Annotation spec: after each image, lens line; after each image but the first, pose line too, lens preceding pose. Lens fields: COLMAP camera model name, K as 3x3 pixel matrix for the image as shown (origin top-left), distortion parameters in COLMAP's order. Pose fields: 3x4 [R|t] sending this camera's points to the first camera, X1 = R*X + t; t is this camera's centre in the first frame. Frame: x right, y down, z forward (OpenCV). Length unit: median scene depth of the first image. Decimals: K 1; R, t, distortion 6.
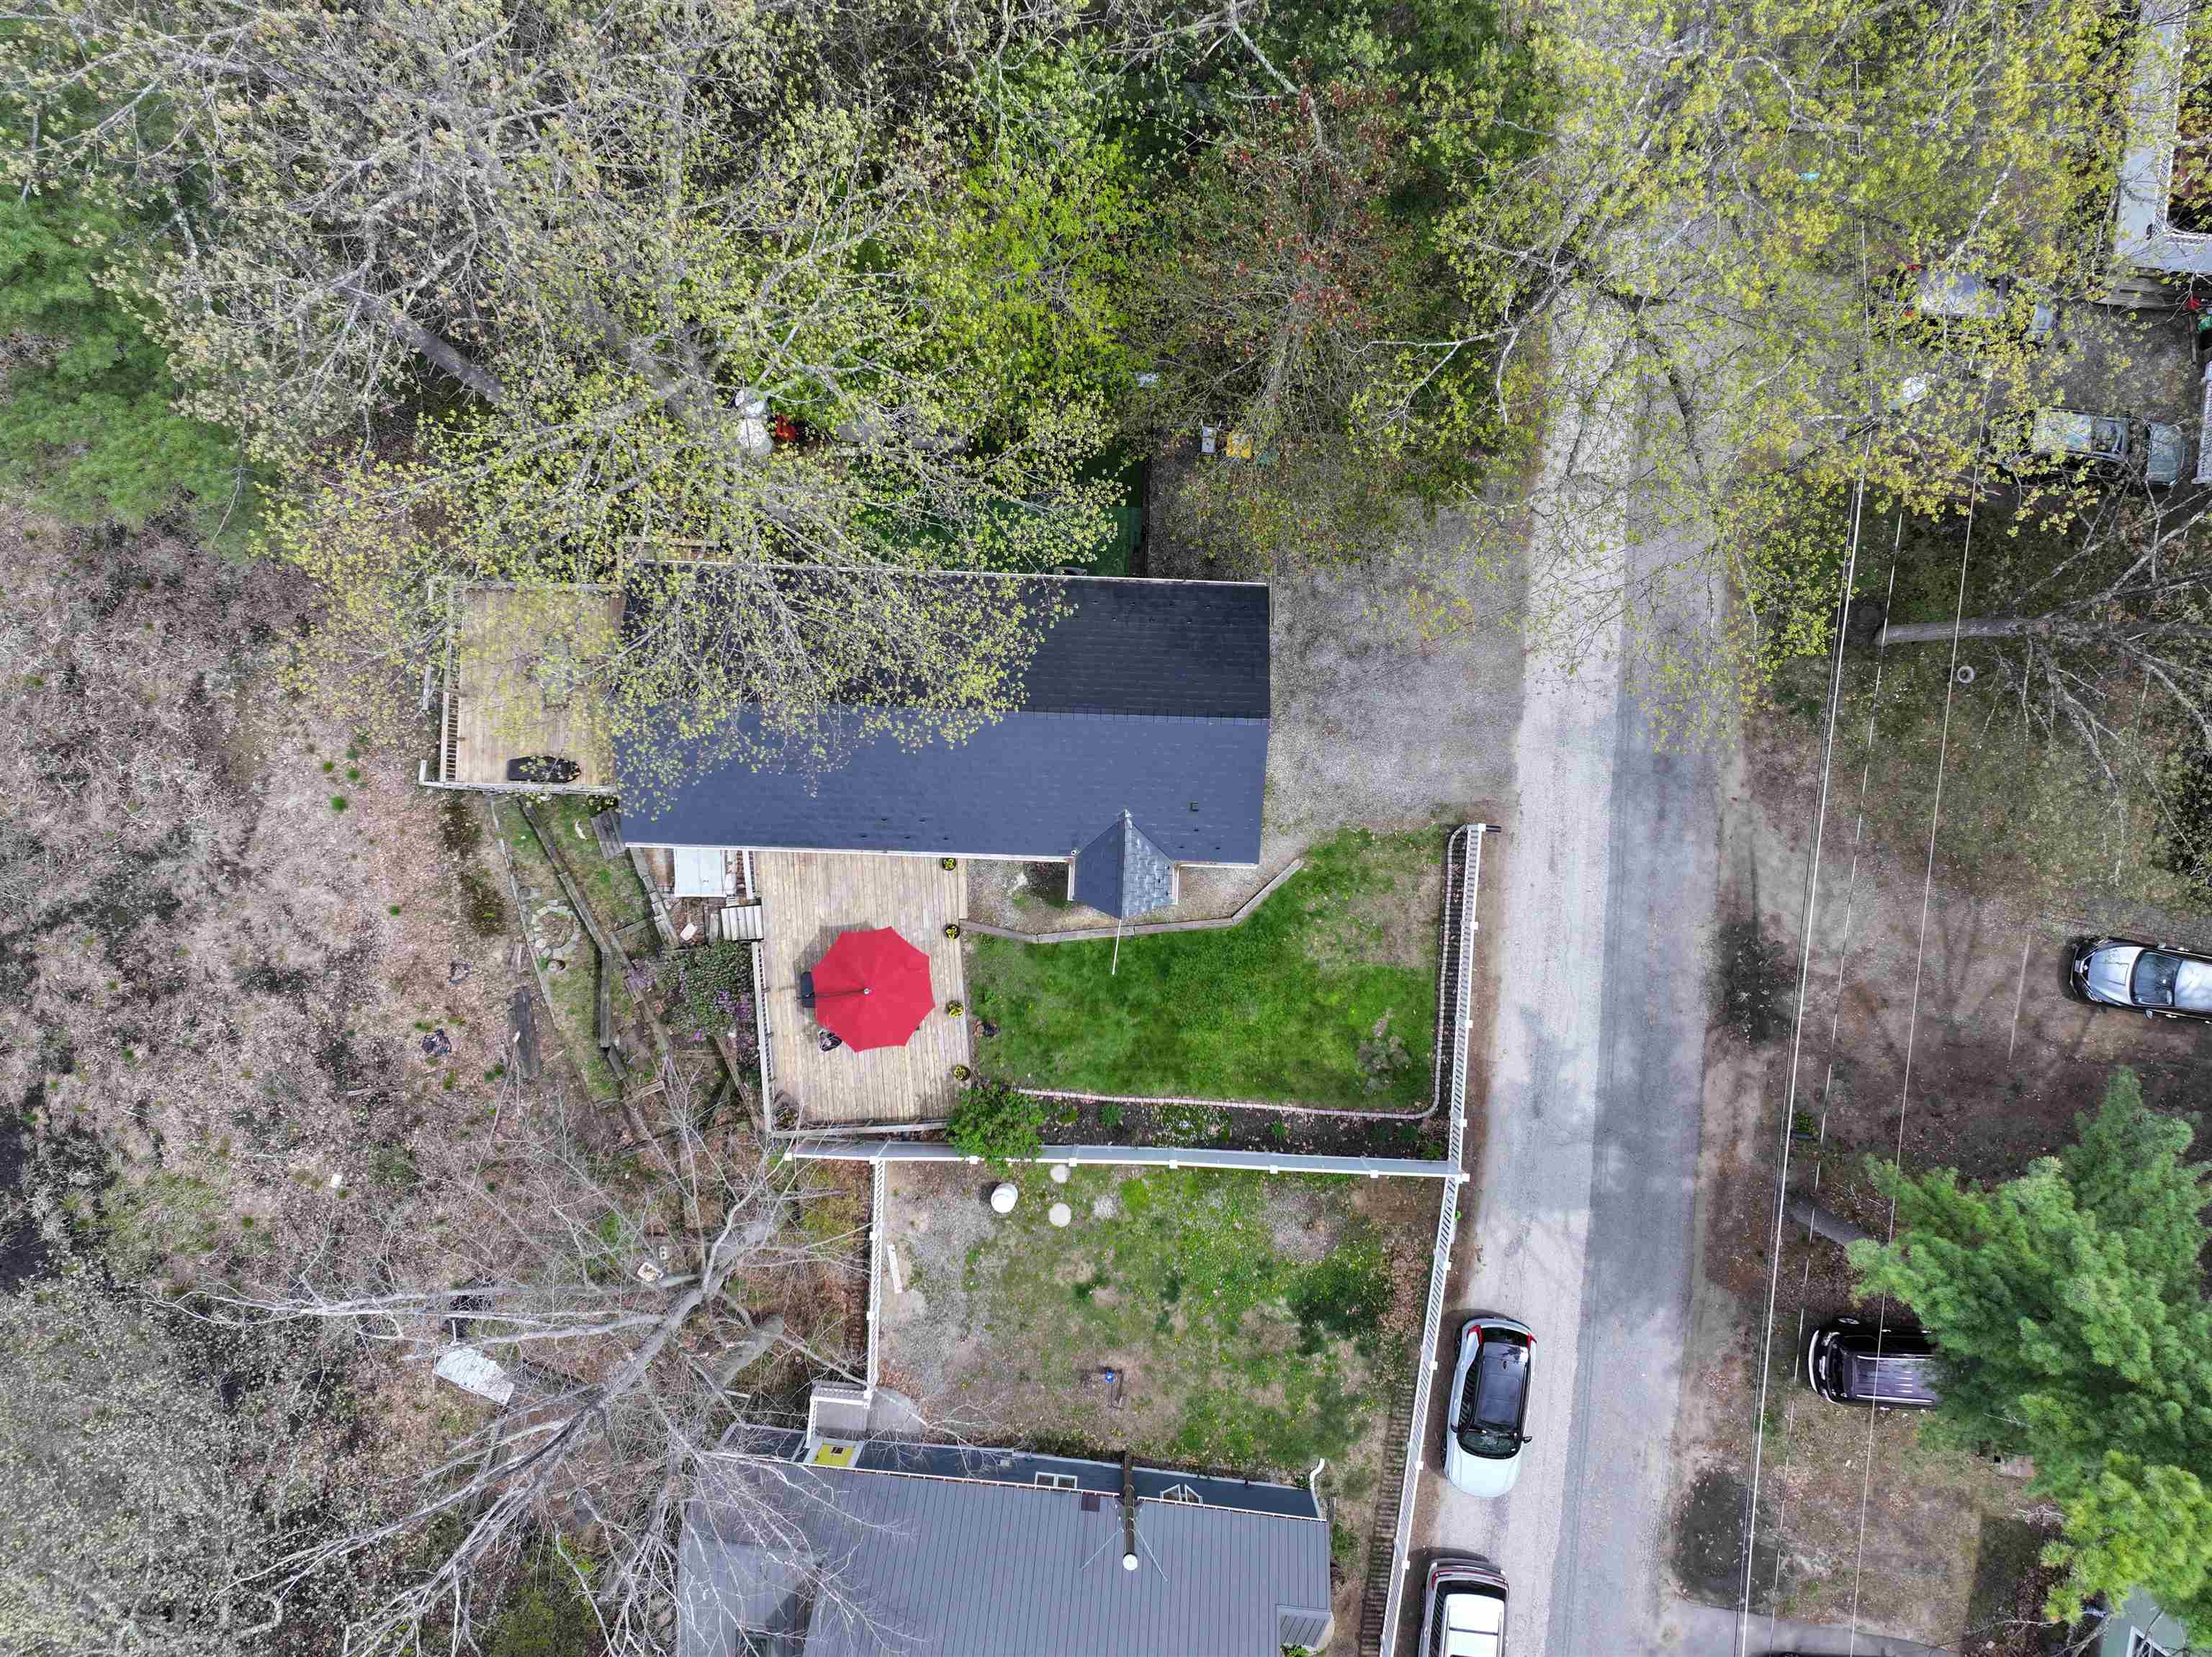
lens RADIAL K [[1543.1, 0, 1103.1], [0, 1543.1, 832.7], [0, 0, 1]] dist [0.002422, 0.007525]
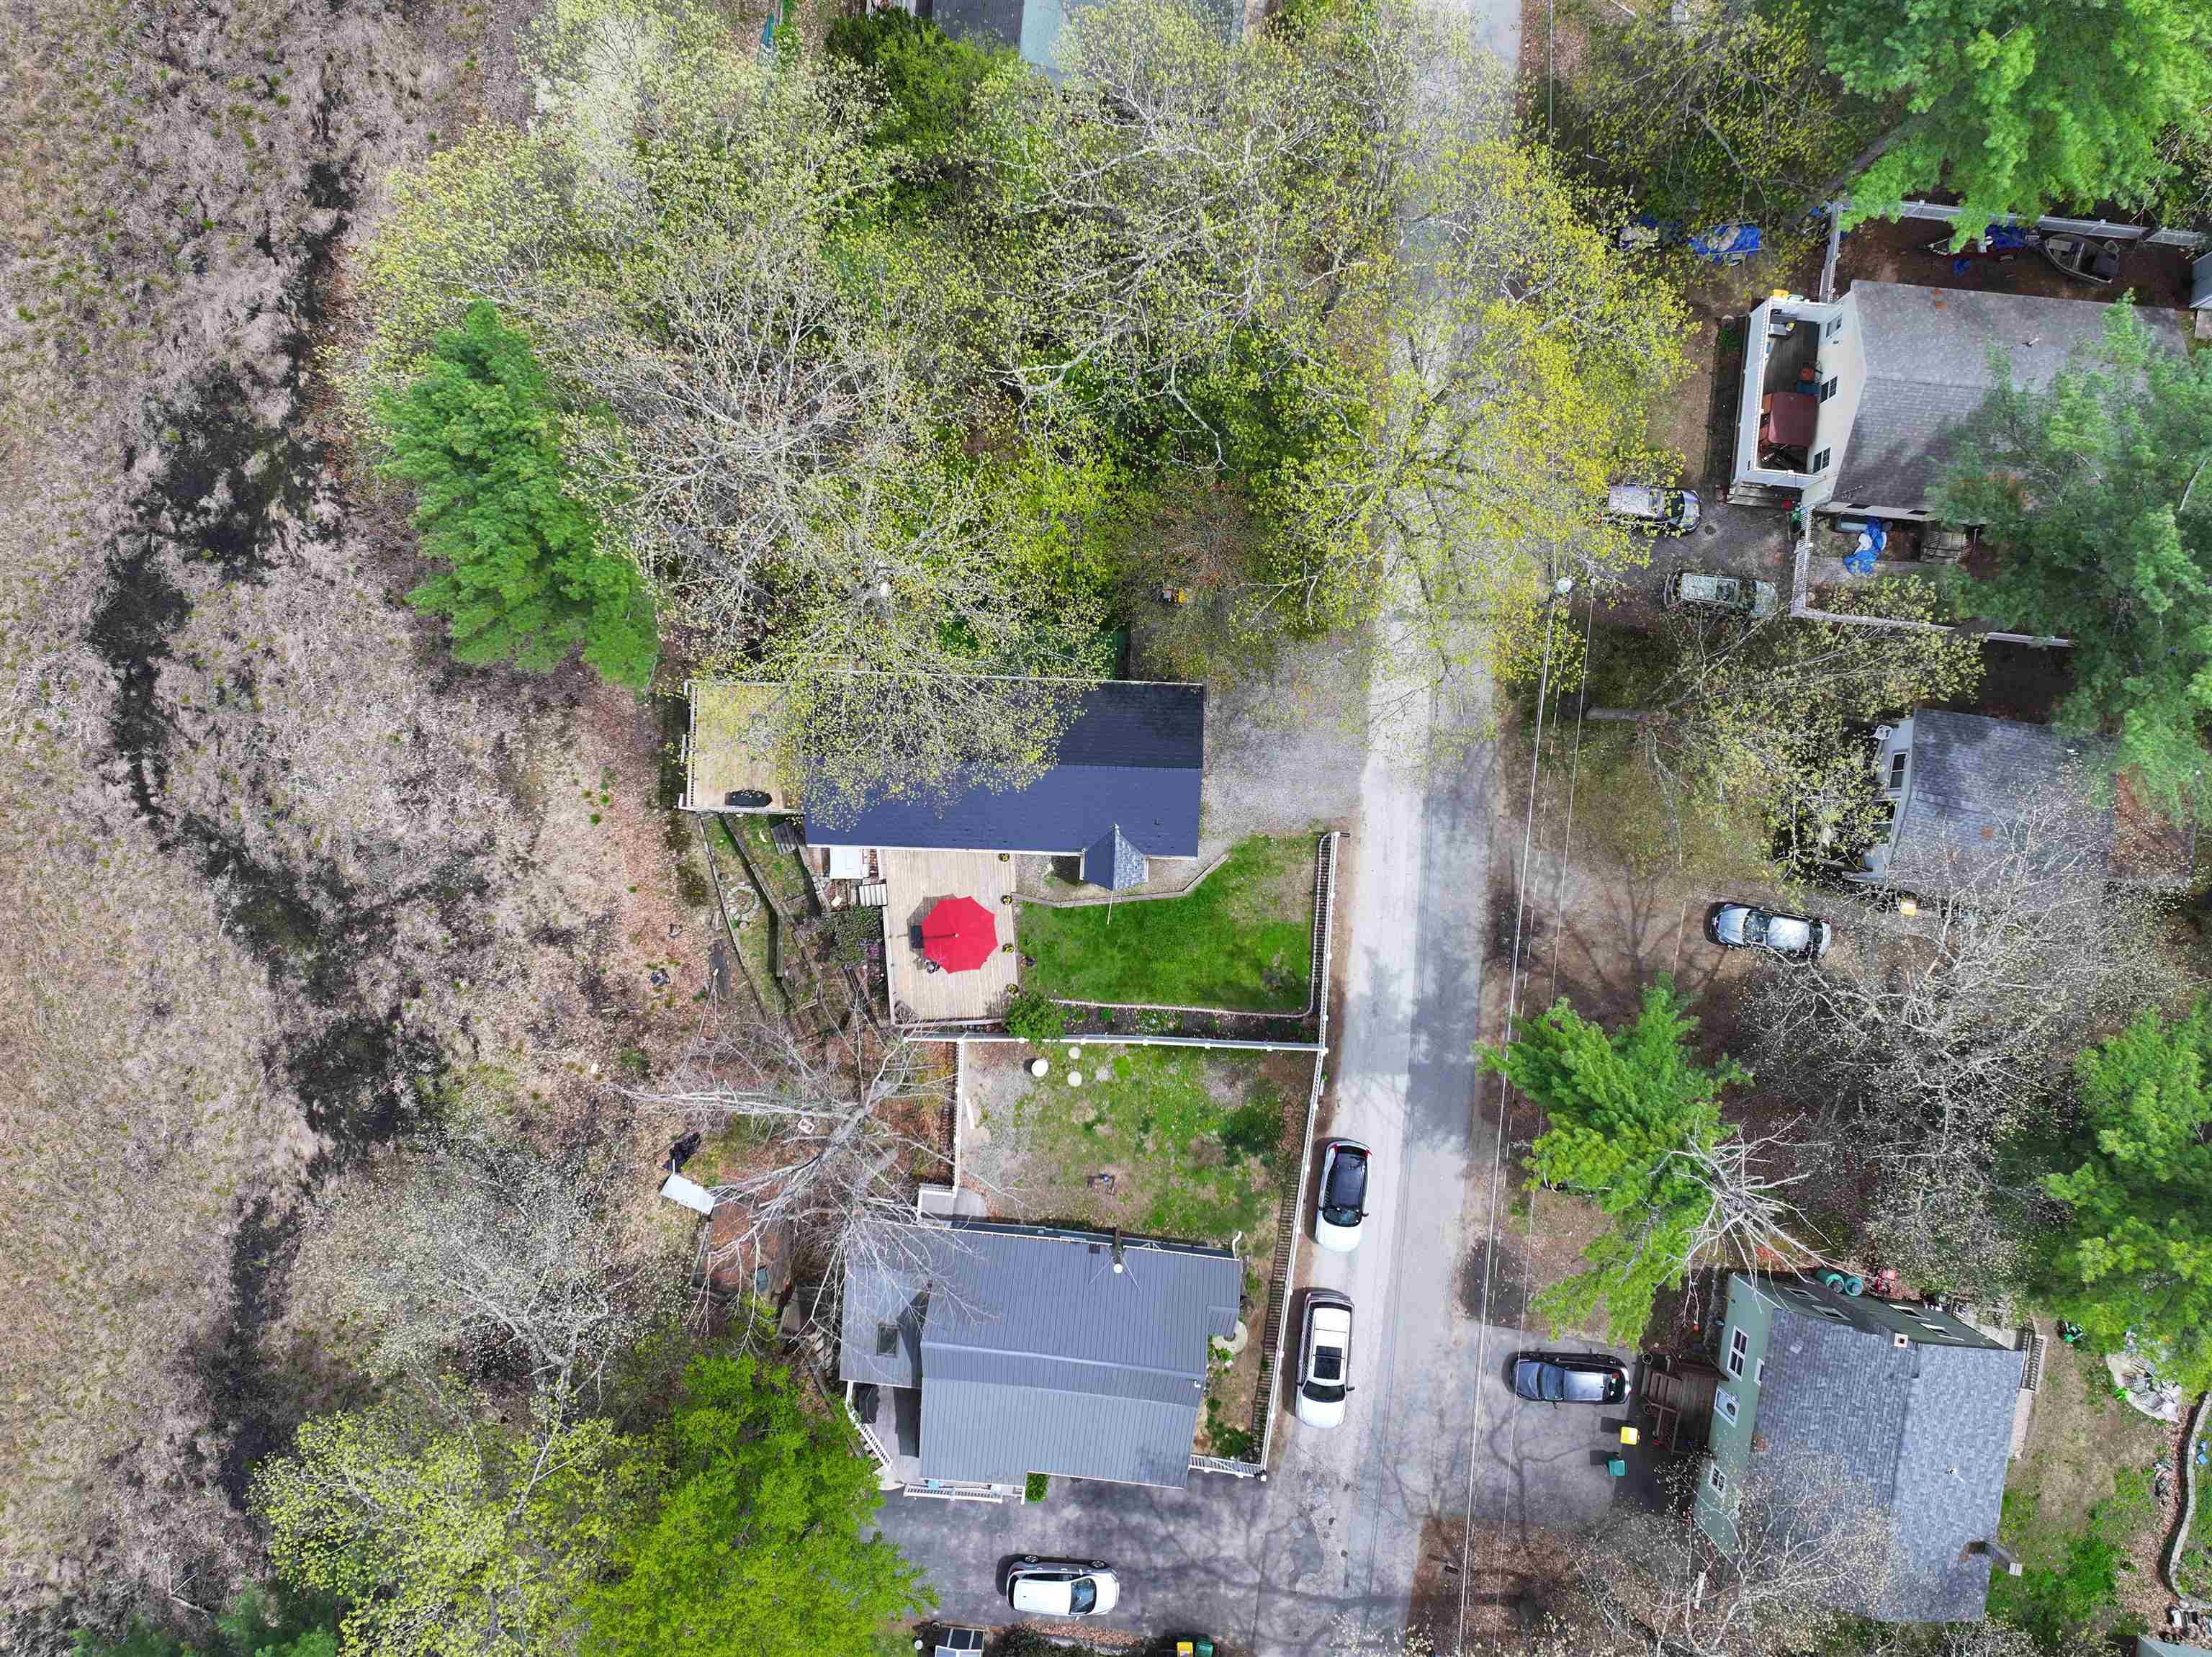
lens RADIAL K [[1543.1, 0, 1113.0], [0, 1543.1, 822.7], [0, 0, 1]] dist [0.002422, 0.007525]
pose [[0.999965, -0.001251, 0.008240, -0.001258], [0.001316, 0.999967, -0.007961, -0.002850], [-0.008229, 0.007971, 0.999934, -0.585124]]
